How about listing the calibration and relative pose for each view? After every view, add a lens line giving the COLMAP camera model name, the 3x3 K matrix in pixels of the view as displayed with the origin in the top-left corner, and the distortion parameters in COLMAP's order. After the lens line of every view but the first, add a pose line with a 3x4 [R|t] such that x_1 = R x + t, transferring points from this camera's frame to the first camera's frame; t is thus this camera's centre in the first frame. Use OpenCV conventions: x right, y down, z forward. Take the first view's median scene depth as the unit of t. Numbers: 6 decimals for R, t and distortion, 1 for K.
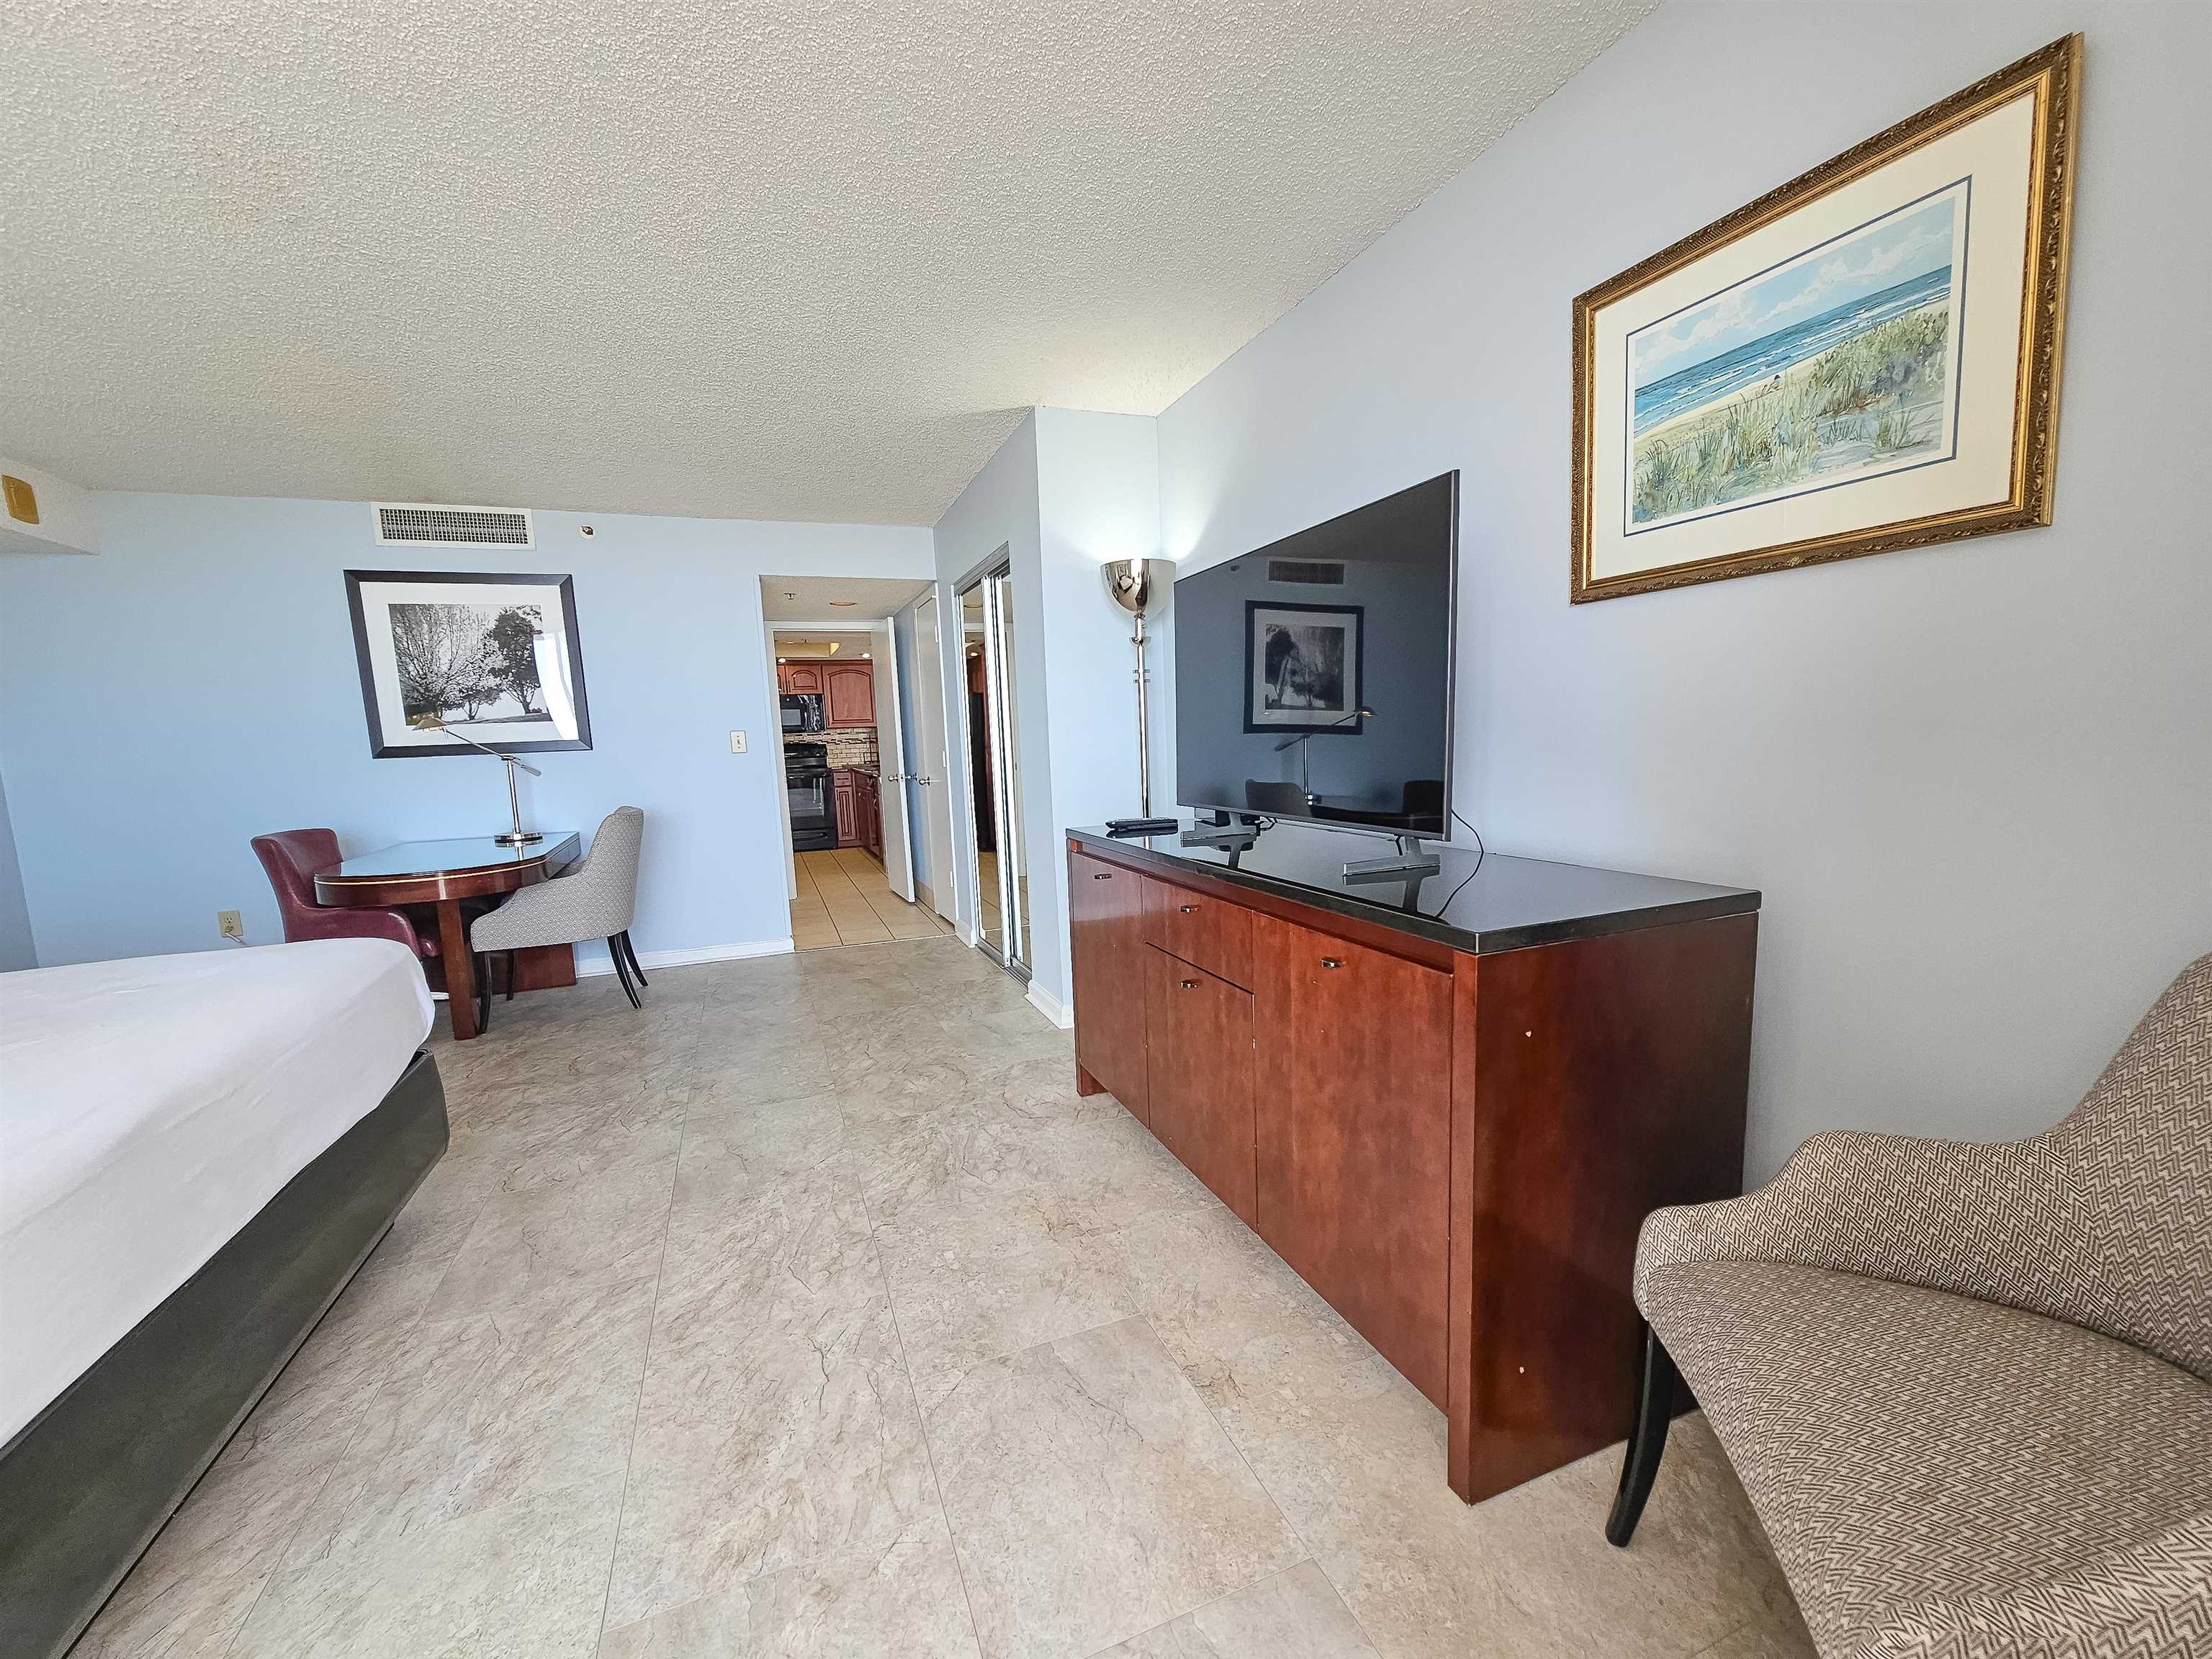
lens RADIAL K [[897.6, 0, 1104.9], [0, 897.6, 858.2], [0, 0, 1]] dist [-0.002020, 0.001542]
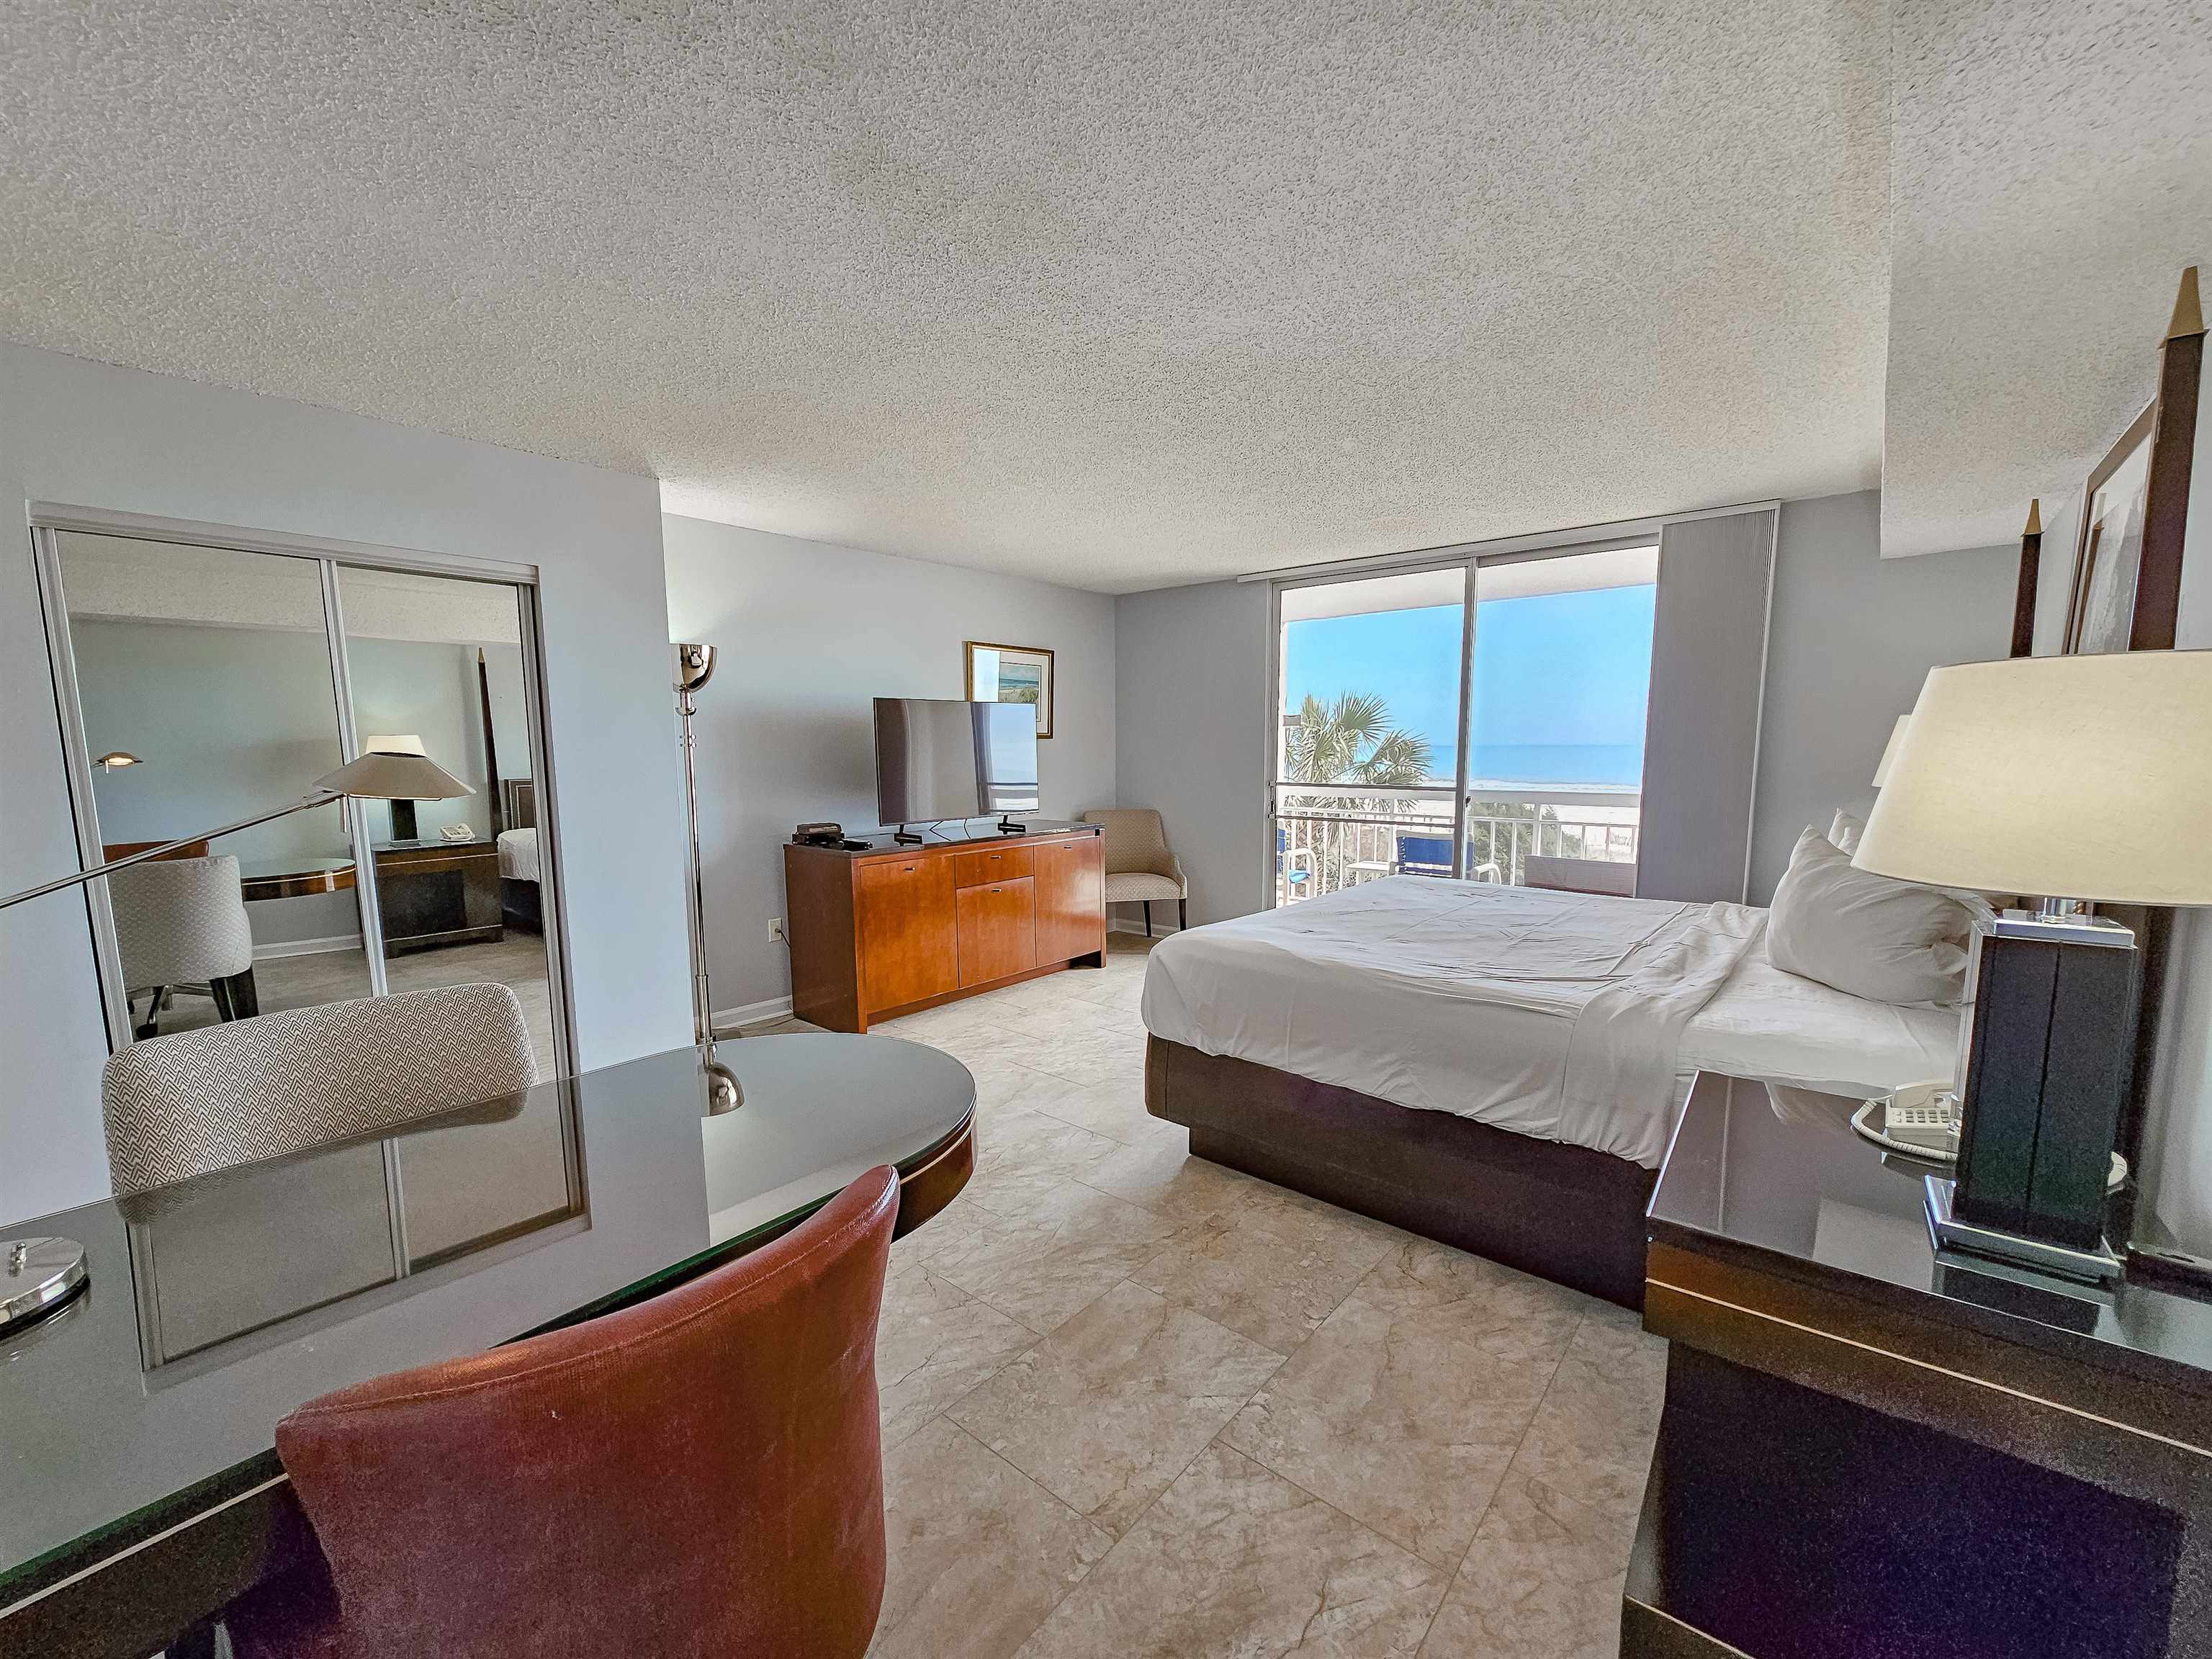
lens RADIAL K [[897.6, 0, 1118.0], [0, 897.6, 850.7], [0, 0, 1]] dist [-0.002020, 0.001542]
pose [[-0.479118, -0.063665, 0.875439, -1.002033], [0.144857, 0.977955, 0.150399, -0.125562], [-0.865715, 0.198872, -0.459333, 0.863922]]
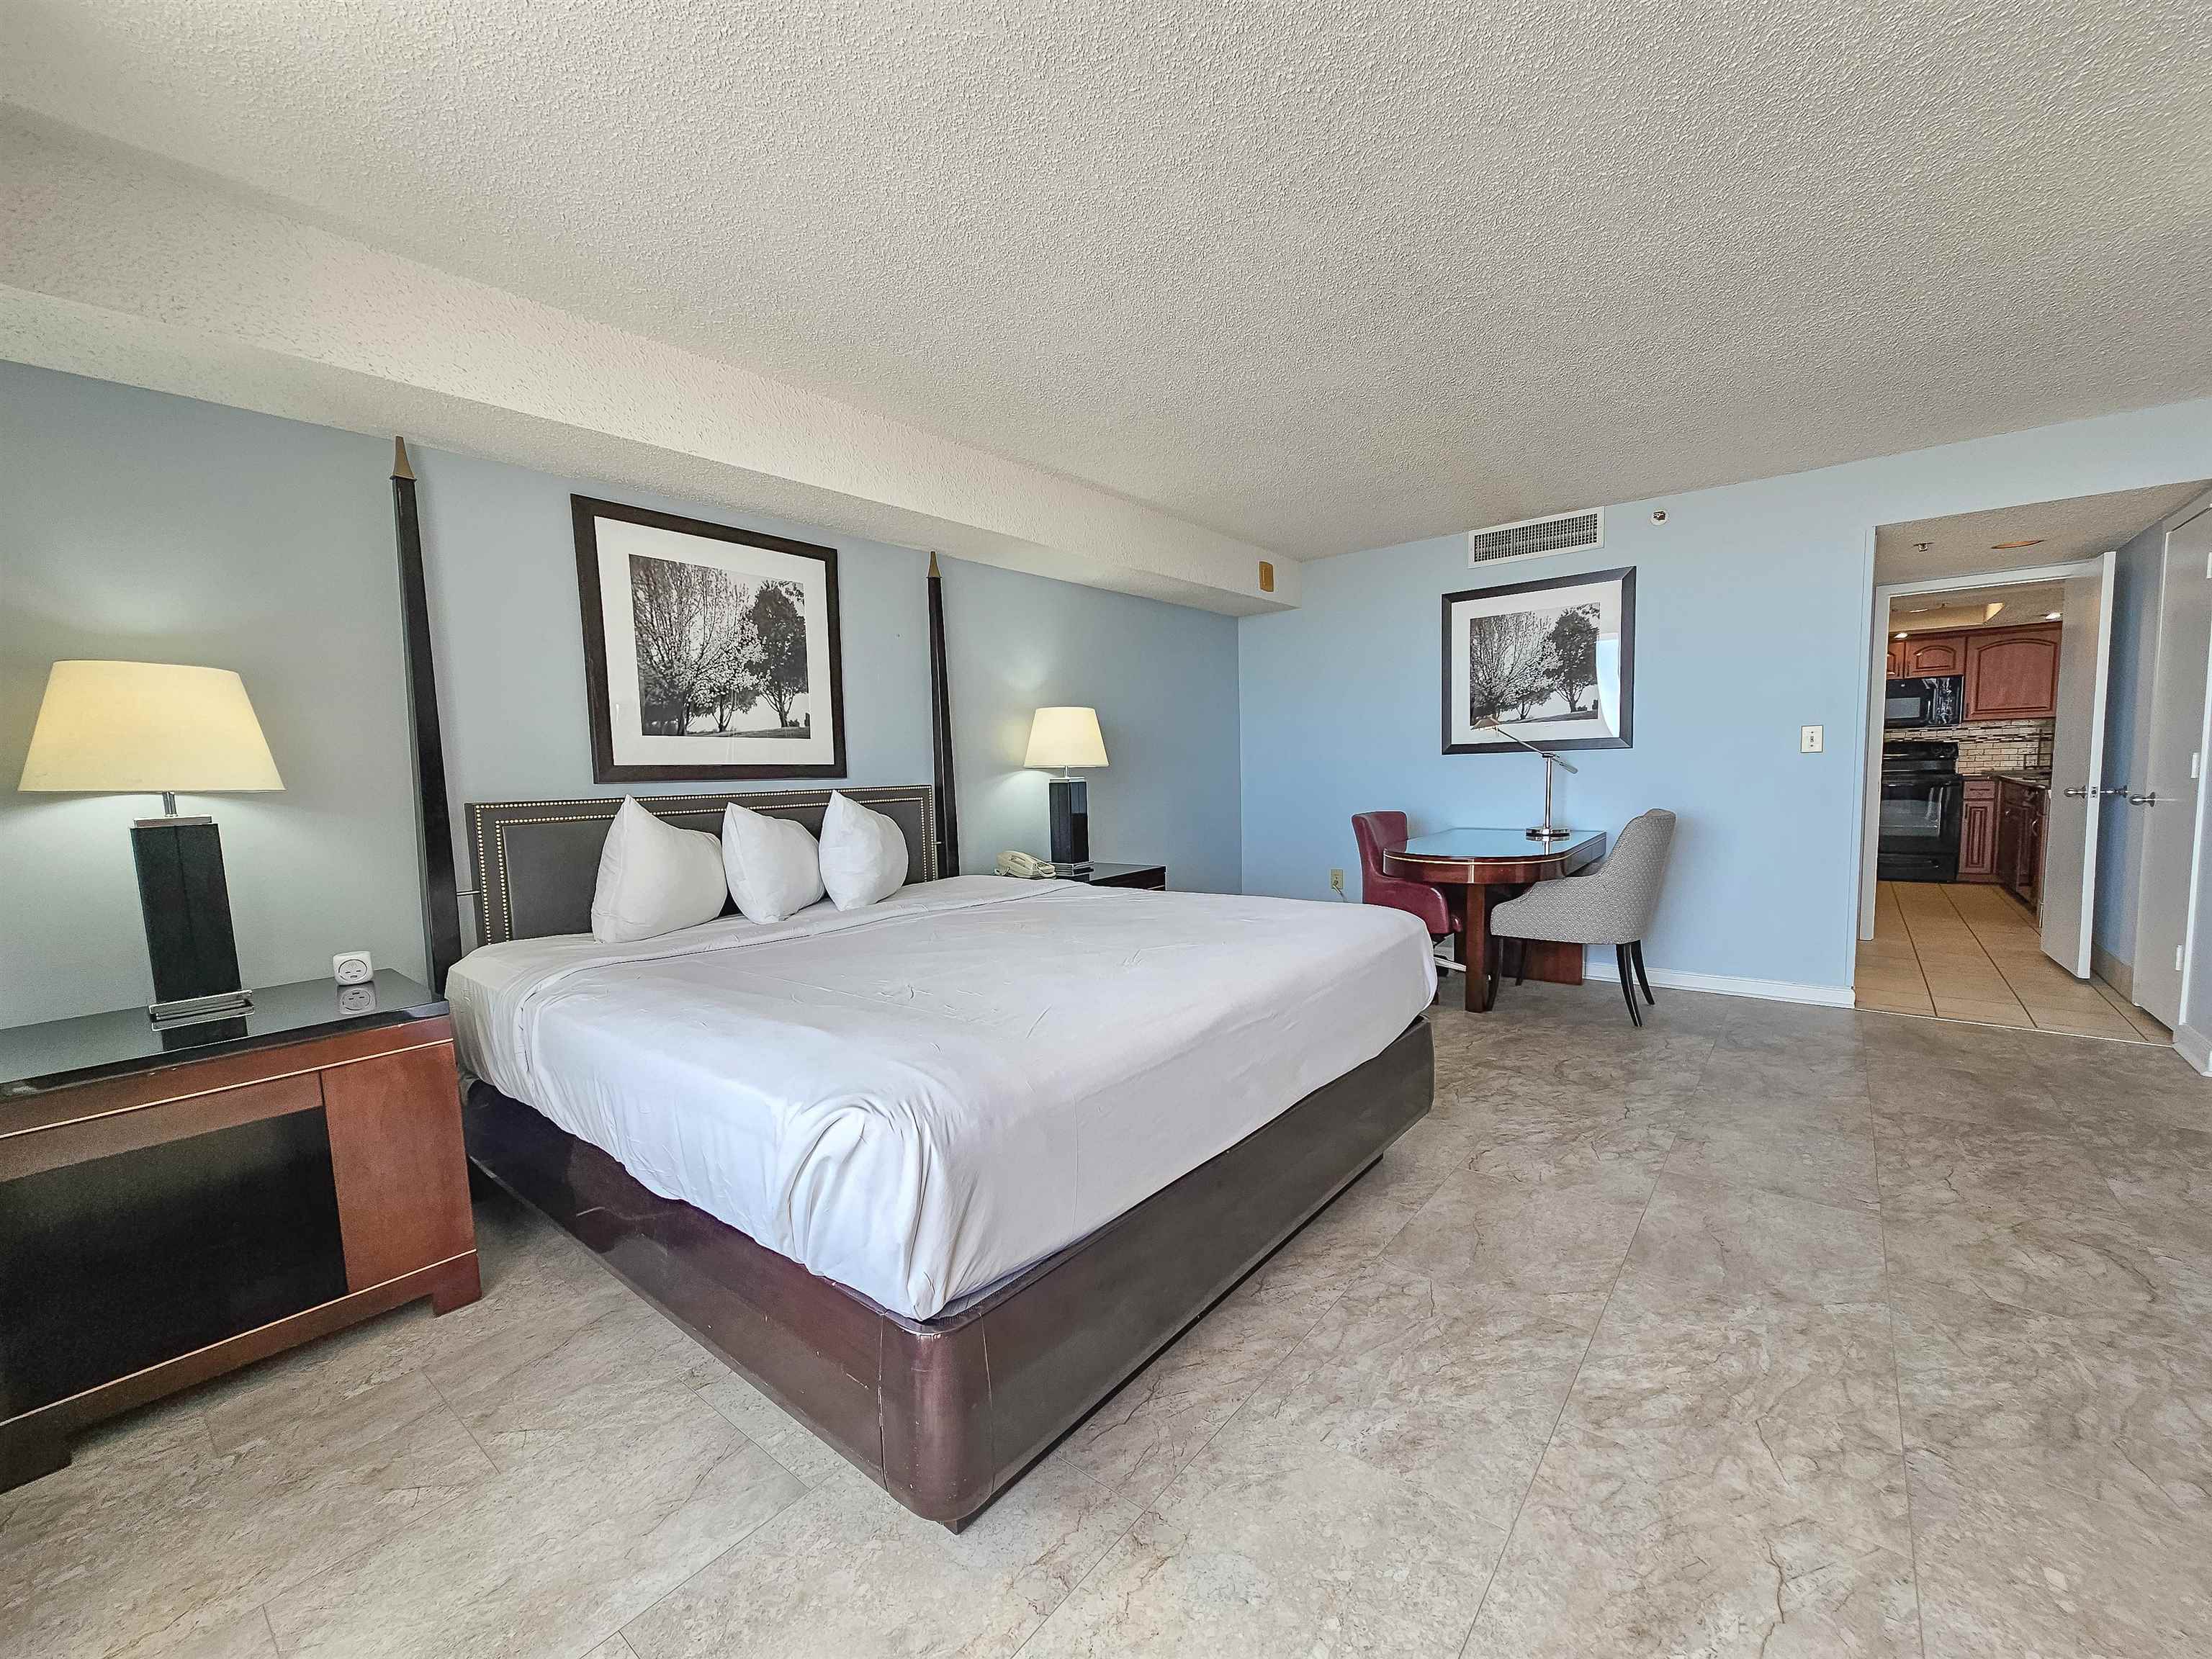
lens RADIAL K [[897.6, 0, 1104.7], [0, 897.6, 848.4], [0, 0, 1]] dist [-0.002020, 0.001542]
pose [[0.488899, 0.104985, -0.866000, -0.004909], [-0.111058, 0.992145, 0.057580, -0.007280], [0.865242, 0.068025, 0.496718, 0.047452]]
